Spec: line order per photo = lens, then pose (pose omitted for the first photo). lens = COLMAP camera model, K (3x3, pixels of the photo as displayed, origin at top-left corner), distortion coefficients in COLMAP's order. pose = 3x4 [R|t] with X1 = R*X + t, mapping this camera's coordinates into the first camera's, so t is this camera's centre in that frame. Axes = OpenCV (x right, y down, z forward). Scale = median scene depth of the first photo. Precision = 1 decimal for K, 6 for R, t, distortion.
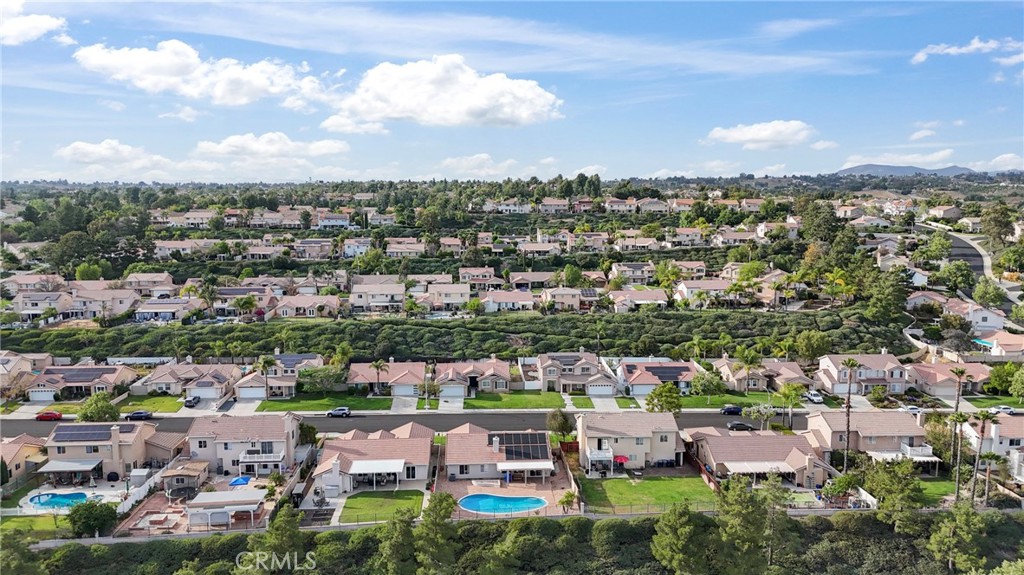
lens RADIAL K [[749.3, 0, 513.8], [0, 749.3, 288.6], [0, 0, 1]] dist [0.125314, -0.172390]
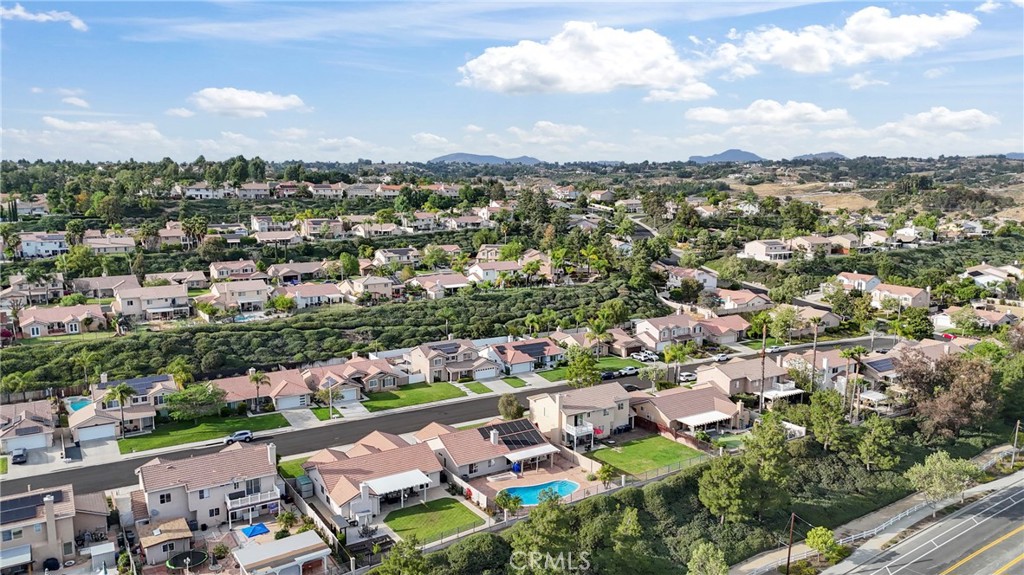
lens RADIAL K [[749.3, 0, 513.8], [0, 749.3, 288.6], [0, 0, 1]] dist [0.125314, -0.172390]
pose [[0.874275, -0.070236, 0.480323, -0.326399], [0.060460, 0.997528, 0.035817, -0.013551], [-0.481651, -0.002273, 0.876360, 0.094236]]
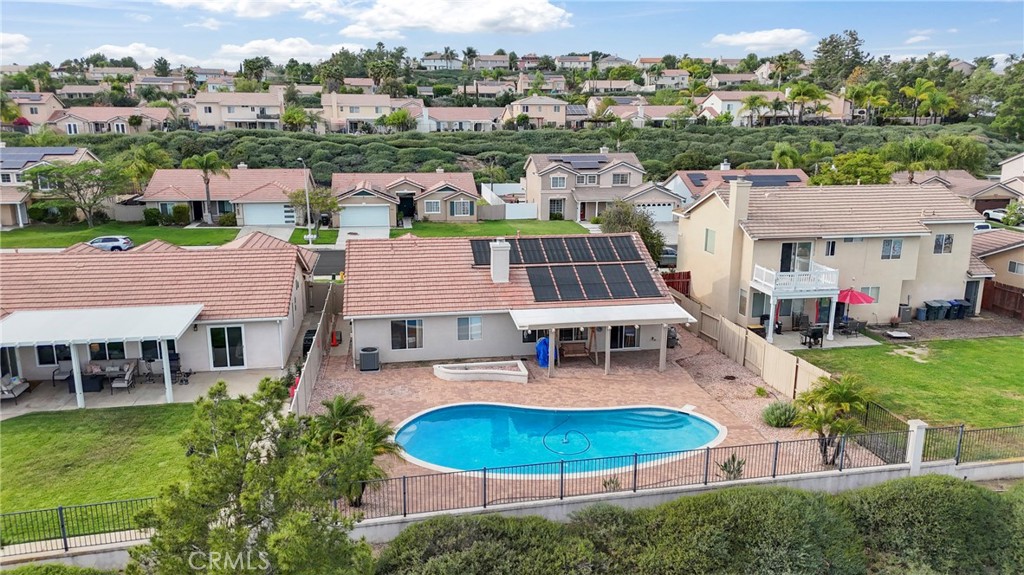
lens RADIAL K [[749.3, 0, 513.8], [0, 749.3, 288.6], [0, 0, 1]] dist [0.125314, -0.172390]
pose [[0.993996, -0.023552, 0.106856, -0.037881], [0.012928, 0.995000, 0.099039, 0.133127], [-0.108654, -0.097063, 0.989330, 0.479398]]
